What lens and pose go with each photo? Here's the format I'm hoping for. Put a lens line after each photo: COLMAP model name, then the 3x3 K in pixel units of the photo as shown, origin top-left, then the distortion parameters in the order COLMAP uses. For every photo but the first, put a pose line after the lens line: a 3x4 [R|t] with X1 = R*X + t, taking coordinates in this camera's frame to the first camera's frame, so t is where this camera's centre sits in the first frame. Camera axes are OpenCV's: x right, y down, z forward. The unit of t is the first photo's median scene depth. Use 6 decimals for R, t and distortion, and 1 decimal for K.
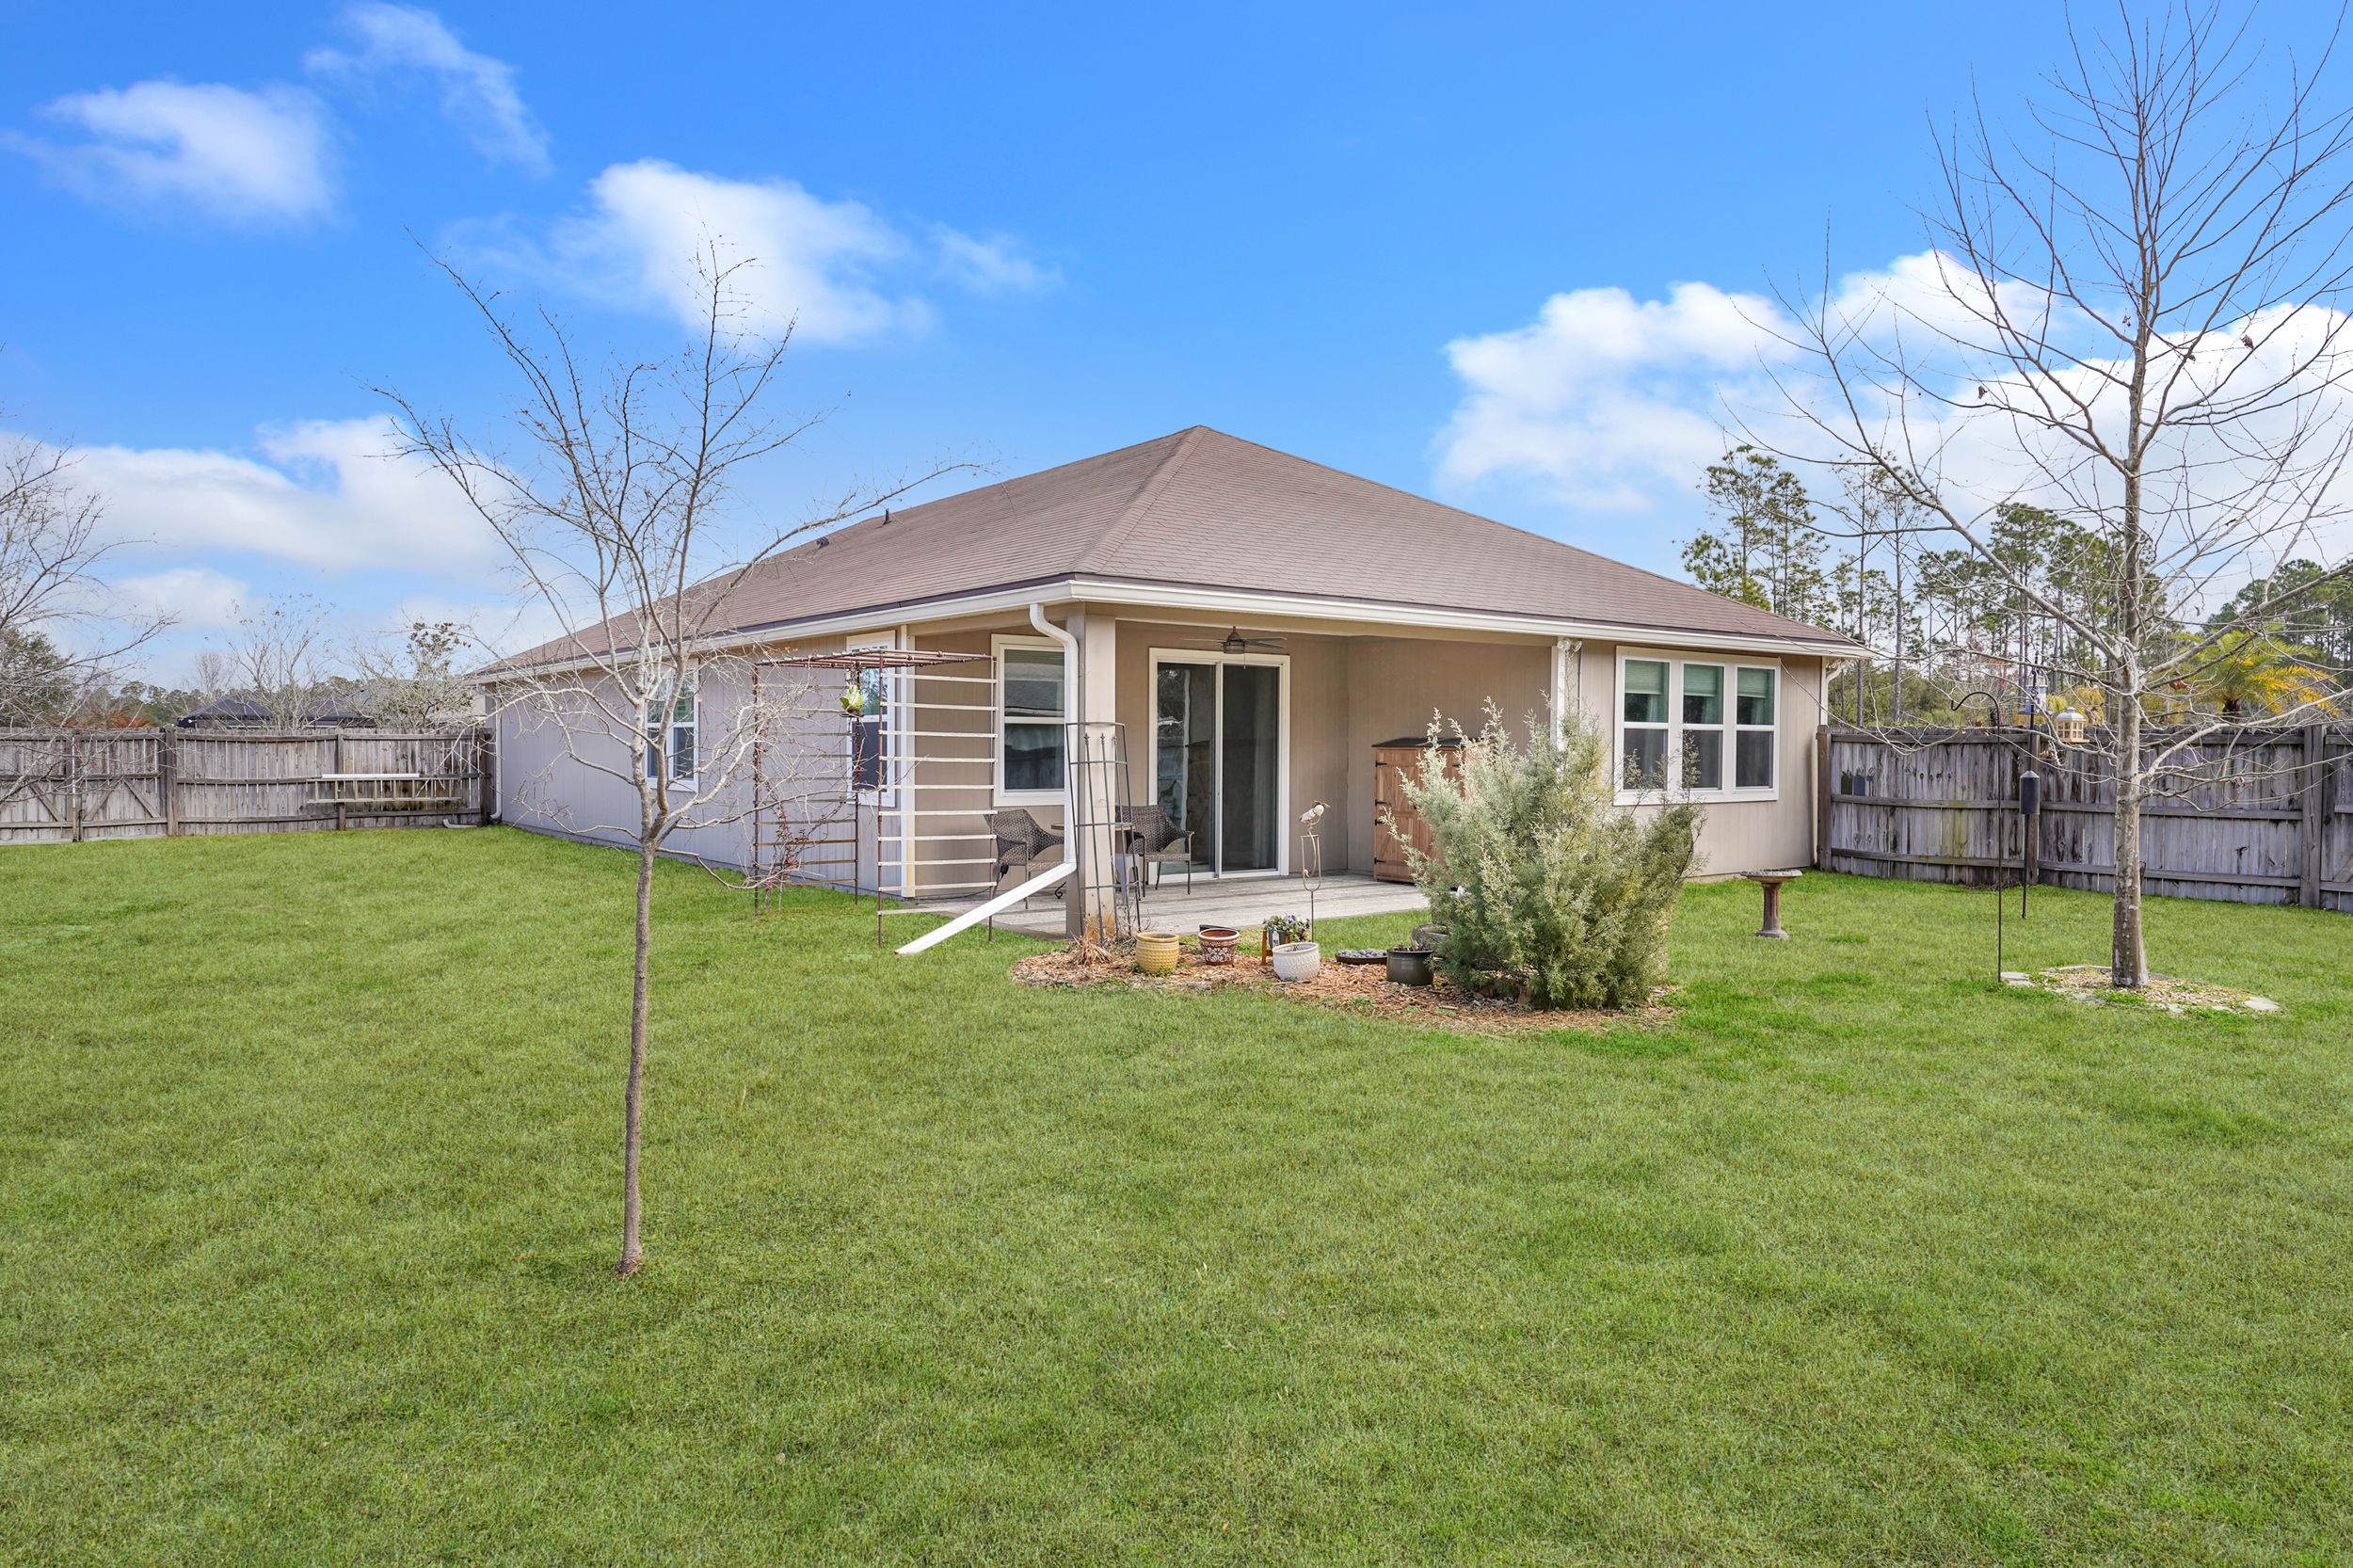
lens RADIAL K [[1446.7, 0, 1161.7], [0, 1446.7, 780.5], [0, 0, 1]] dist [0.002004, -0.001965]
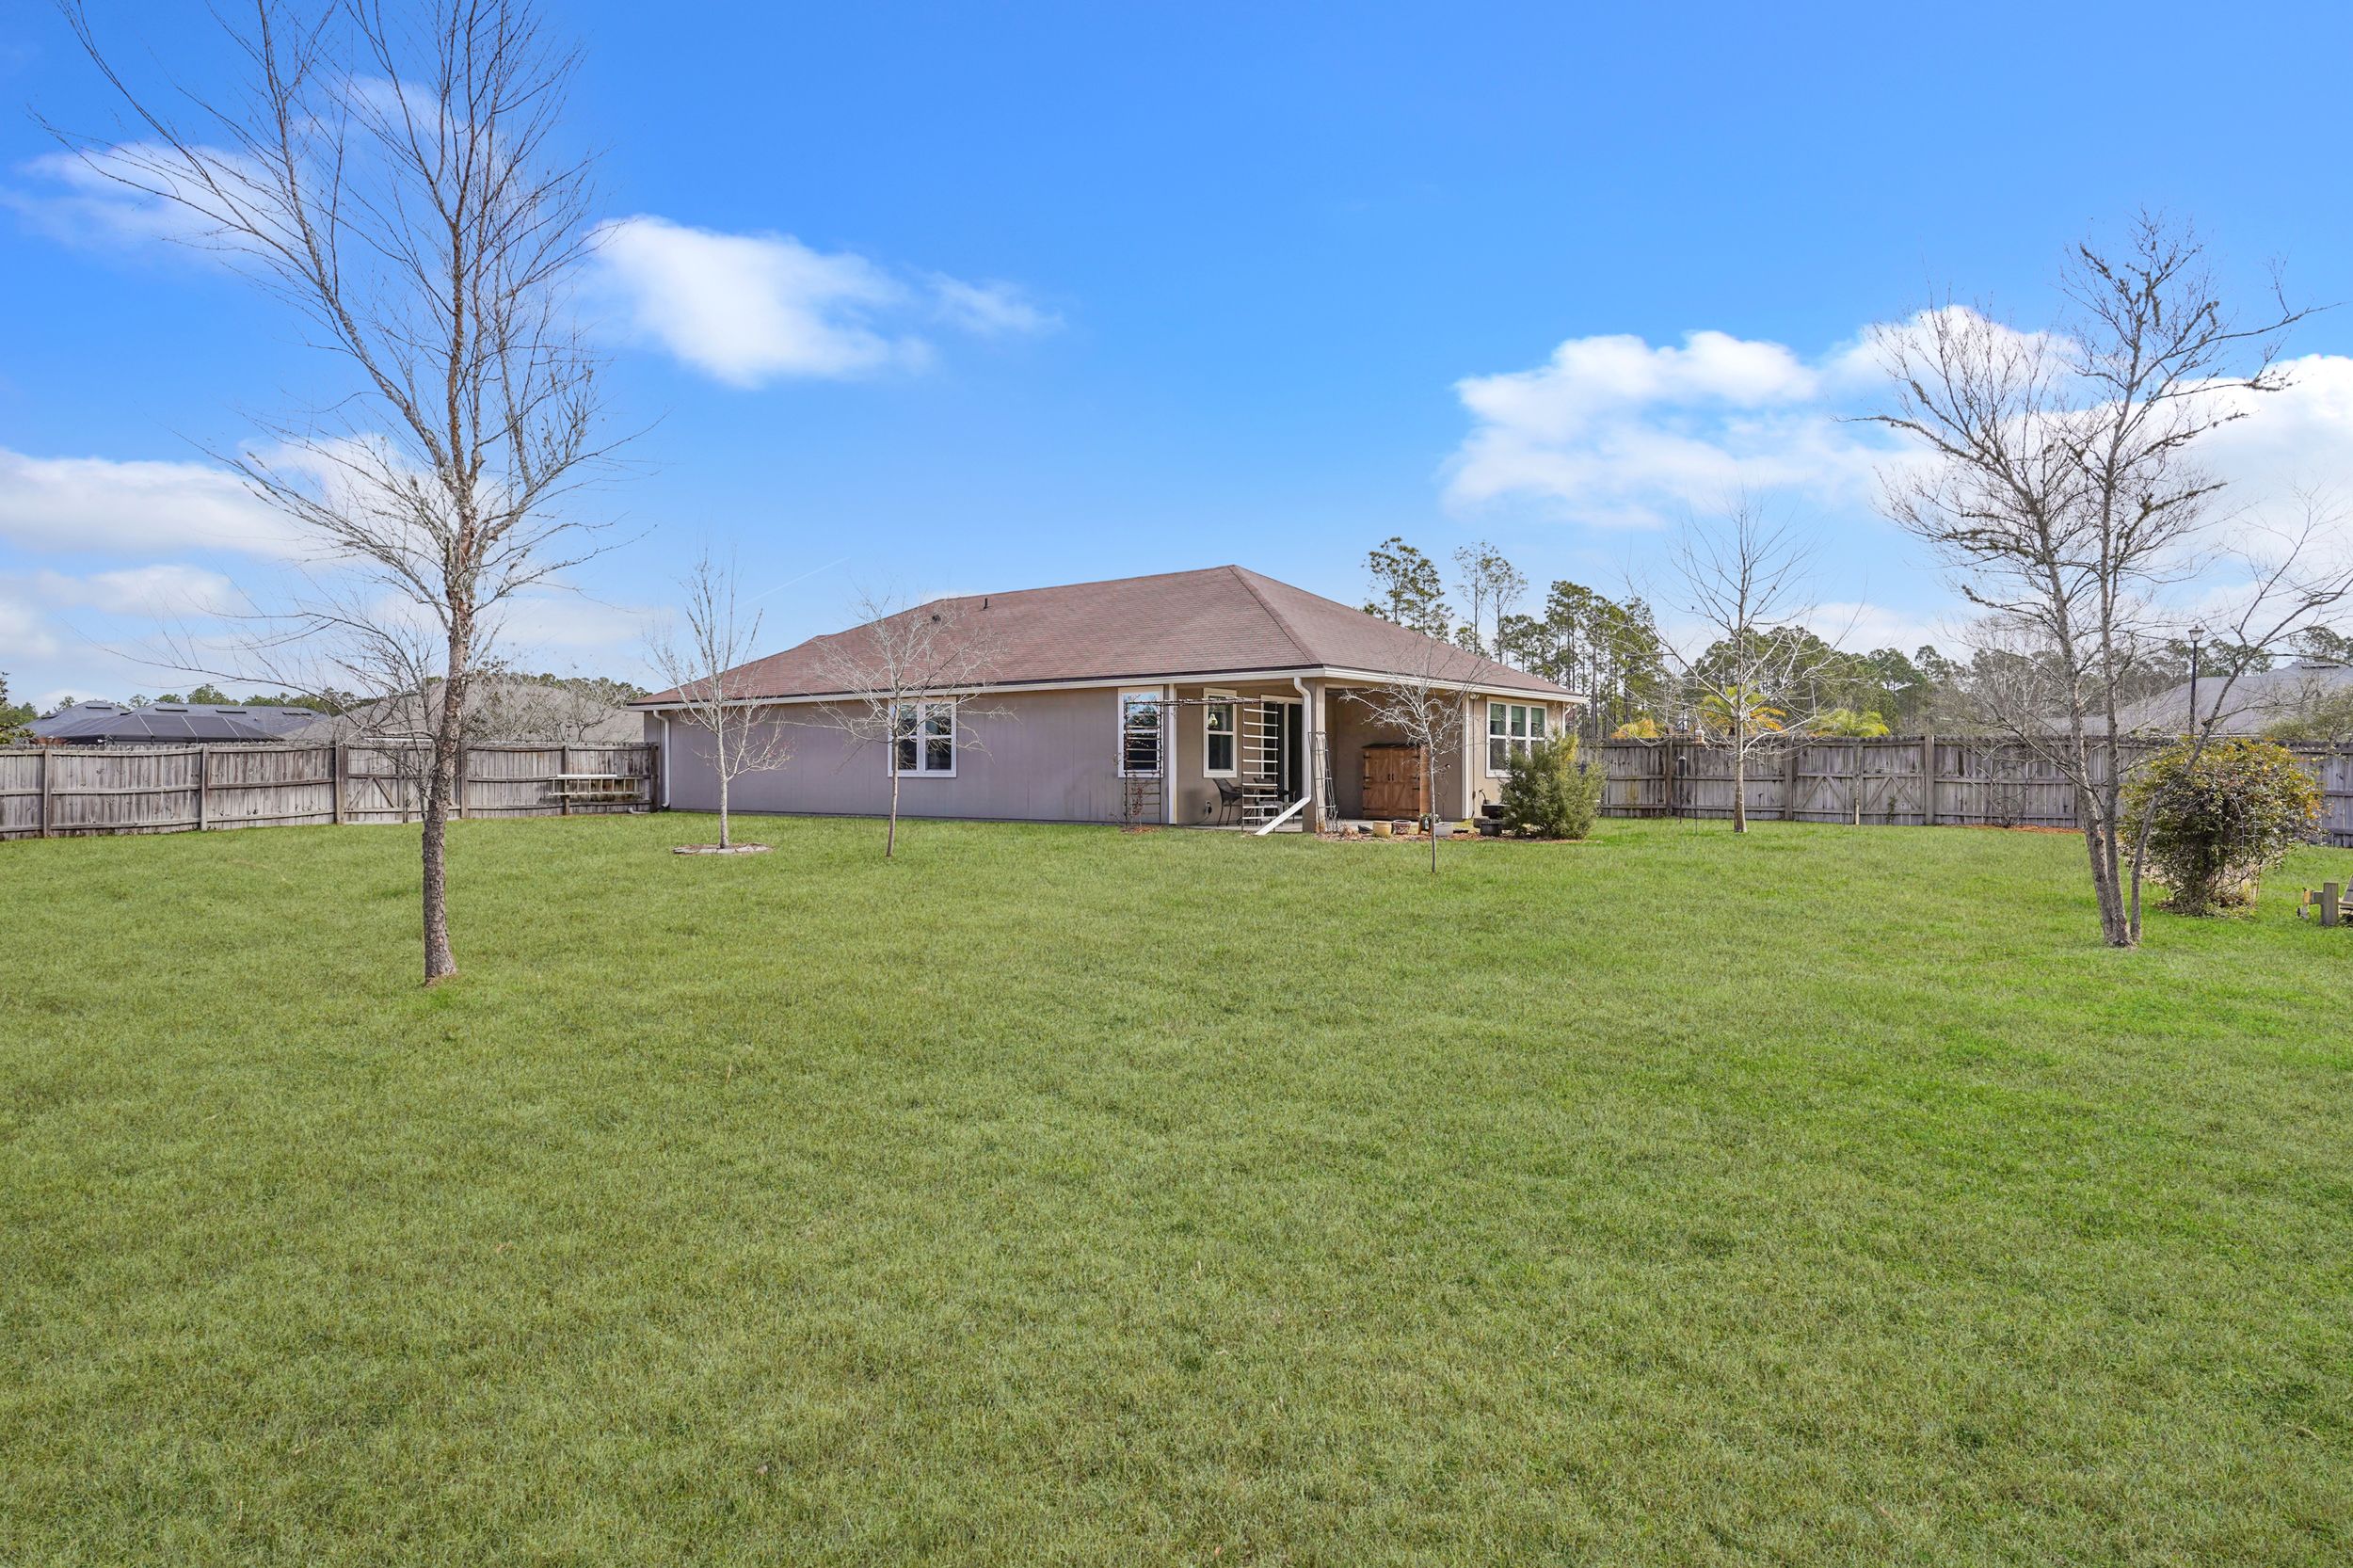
lens RADIAL K [[1299.0, 0, 1188.2], [0, 1299.0, 785.0], [0, 0, 1]] dist [0.001277, 0.000788]
pose [[0.965433, -0.007816, 0.260534, -0.347663], [0.010730, 0.999895, -0.009762, 0.026309], [-0.260430, 0.012220, 0.965415, -0.385991]]
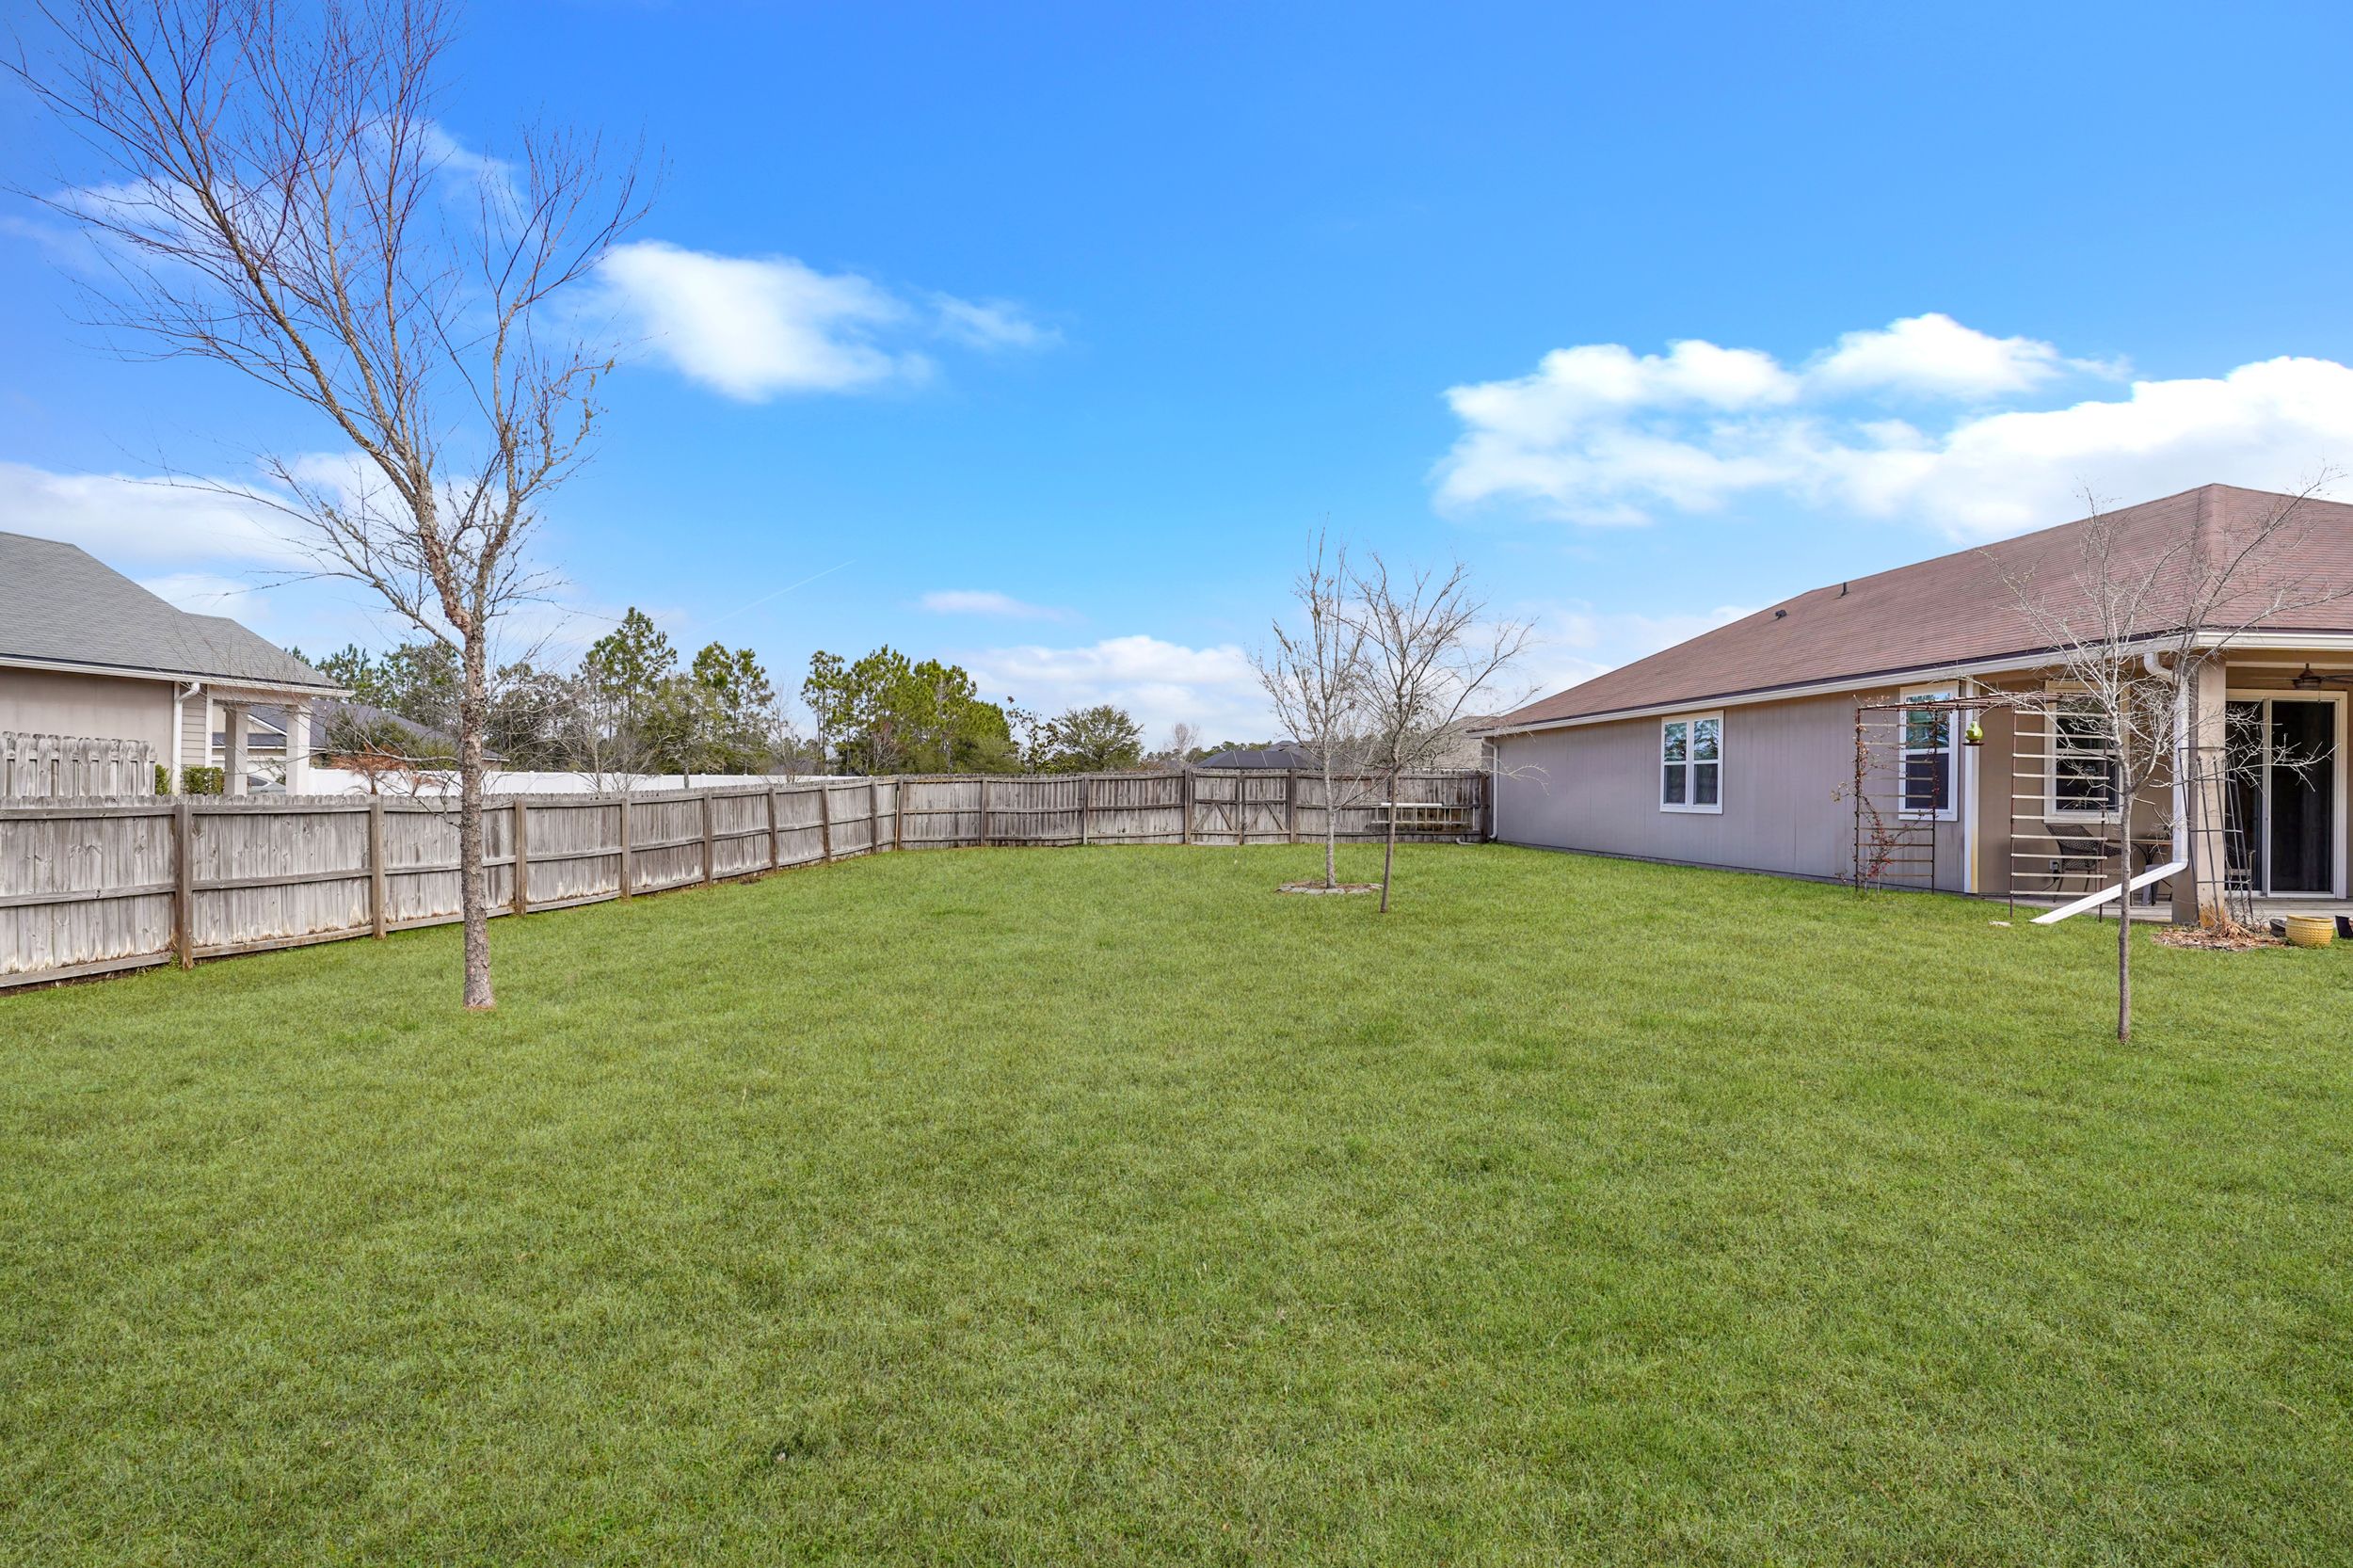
lens RADIAL K [[1299.0, 0, 1188.2], [0, 1299.0, 785.0], [0, 0, 1]] dist [0.001277, 0.000788]
pose [[0.855922, 0.004106, -0.517089, -0.100390], [-0.021924, 0.999357, -0.028355, 0.019714], [0.516640, 0.035606, 0.855462, -0.178623]]
